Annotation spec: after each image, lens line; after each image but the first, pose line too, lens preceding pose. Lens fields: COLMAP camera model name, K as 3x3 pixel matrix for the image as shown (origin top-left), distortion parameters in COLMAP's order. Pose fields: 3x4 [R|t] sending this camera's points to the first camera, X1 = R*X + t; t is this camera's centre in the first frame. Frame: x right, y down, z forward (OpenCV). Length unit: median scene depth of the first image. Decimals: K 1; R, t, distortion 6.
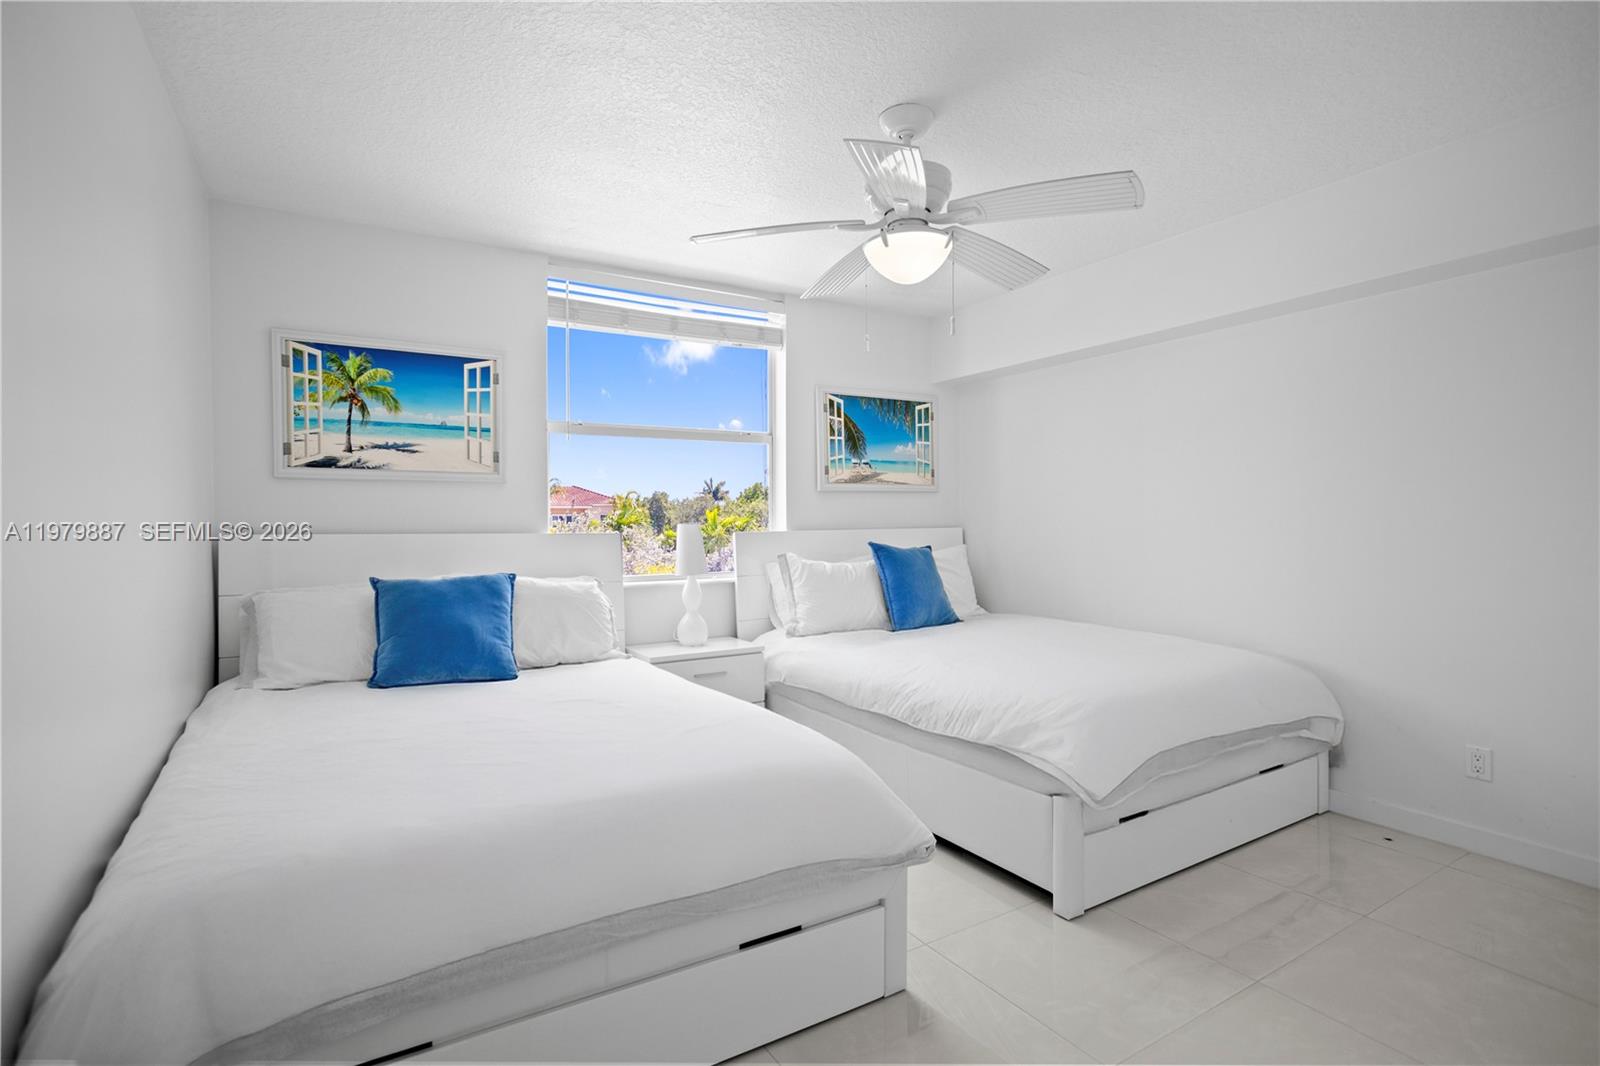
lens RADIAL K [[790.5, 0, 791.3], [0, 790.5, 531.0], [0, 0, 1]] dist [-0.050238, 0.029801]
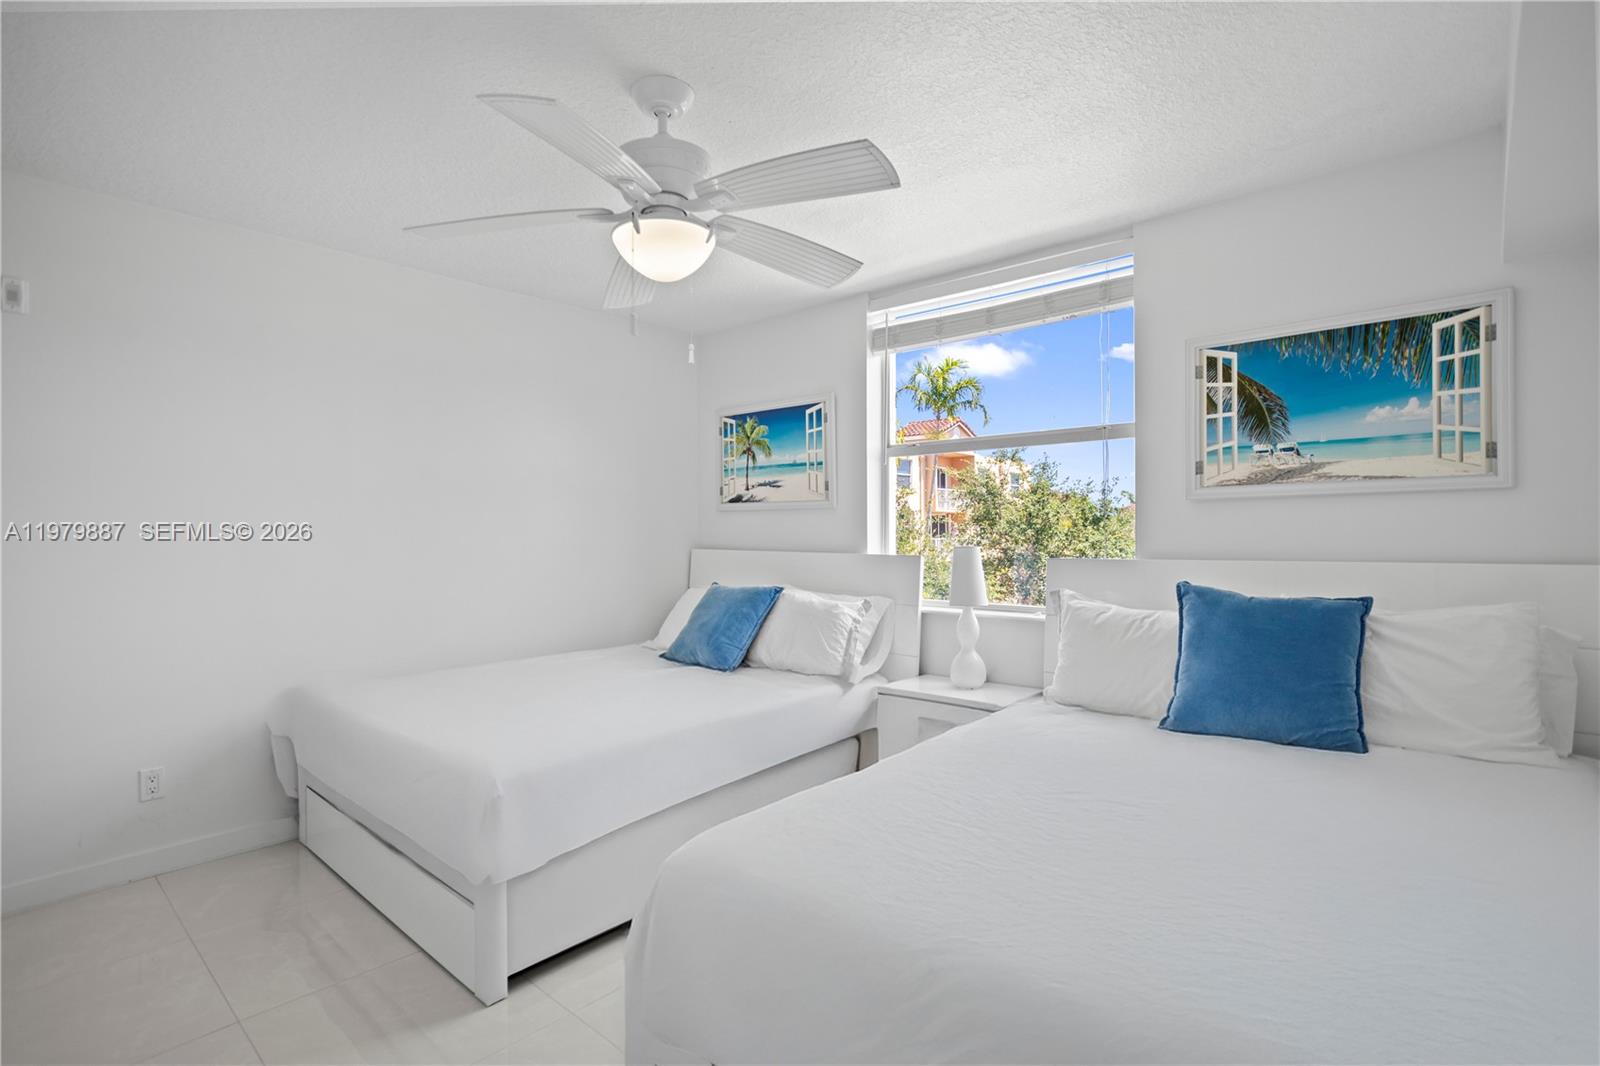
lens RADIAL K [[790.5, 0, 753.6], [0, 790.5, 539.5], [0, 0, 1]] dist [-0.050238, 0.029801]
pose [[0.254059, 0.005697, -0.967172, 0.604395], [-0.017797, 0.999841, 0.001214, -0.013133], [0.967025, 0.016904, 0.254120, 0.513413]]
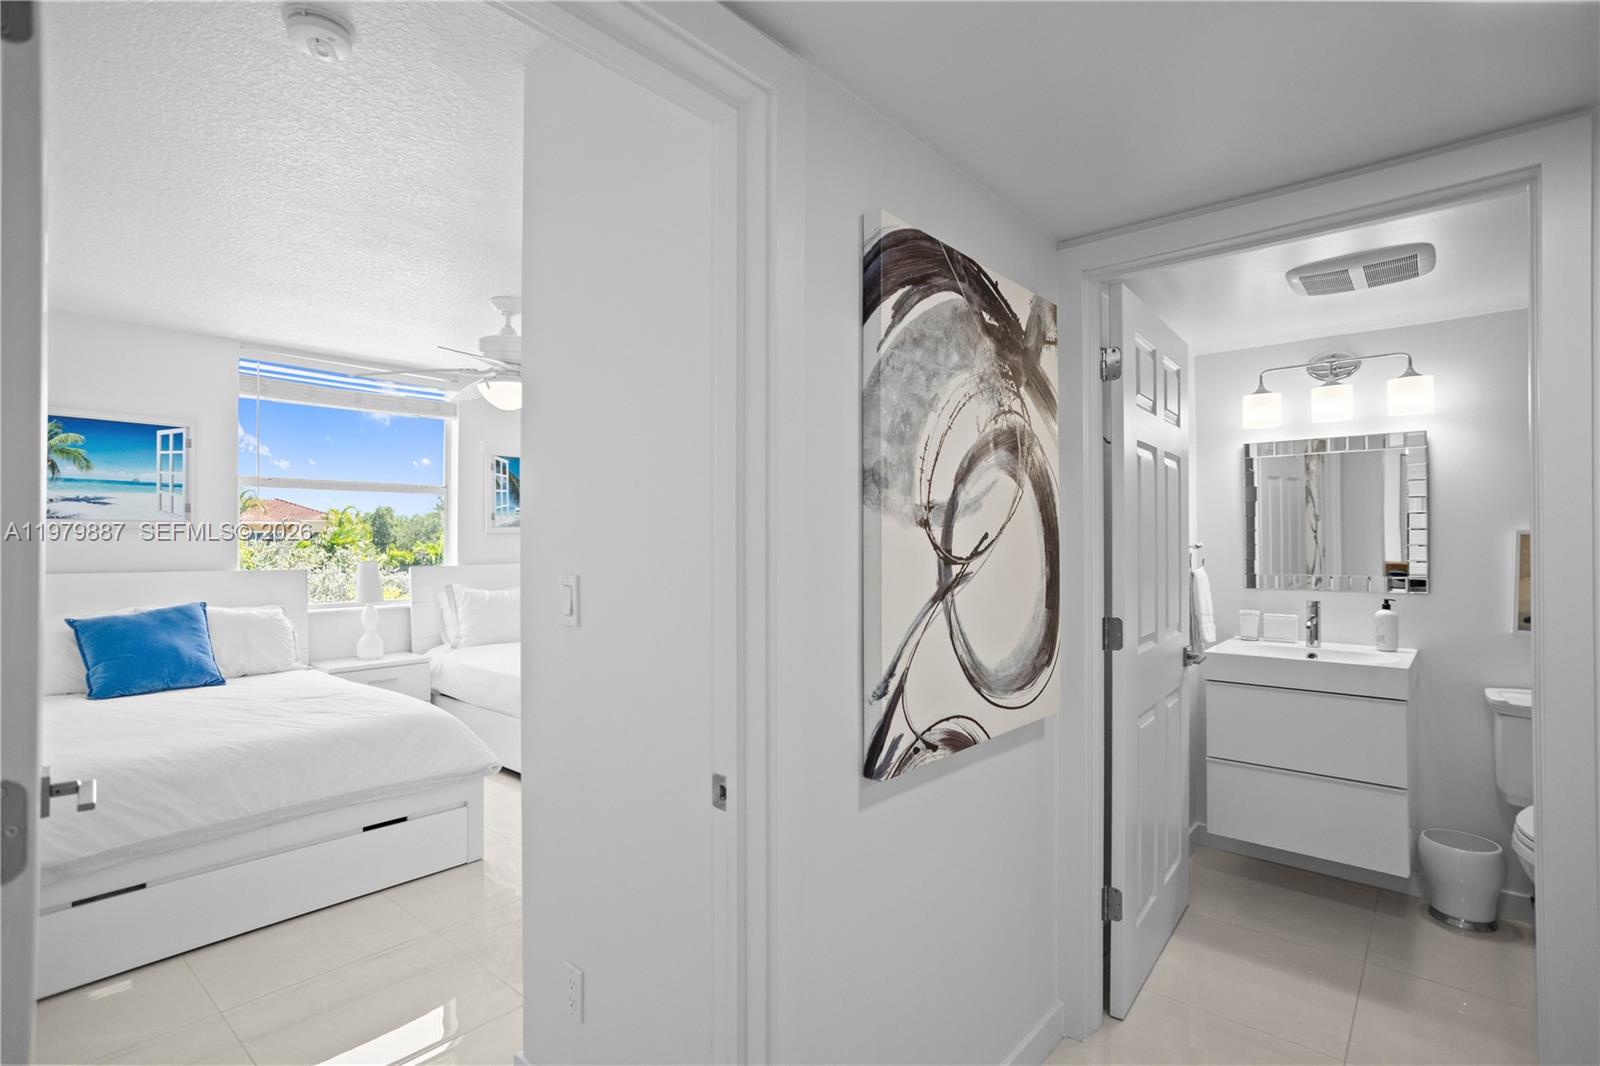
lens RADIAL K [[790.5, 0, 794.2], [0, 790.5, 532.9], [0, 0, 1]] dist [-0.050238, 0.029801]
pose [[0.949693, 0.006185, 0.313123, 0.115460], [0.000606, 0.999767, -0.021586, -0.025028], [-0.313183, 0.020690, 0.949467, -0.356855]]
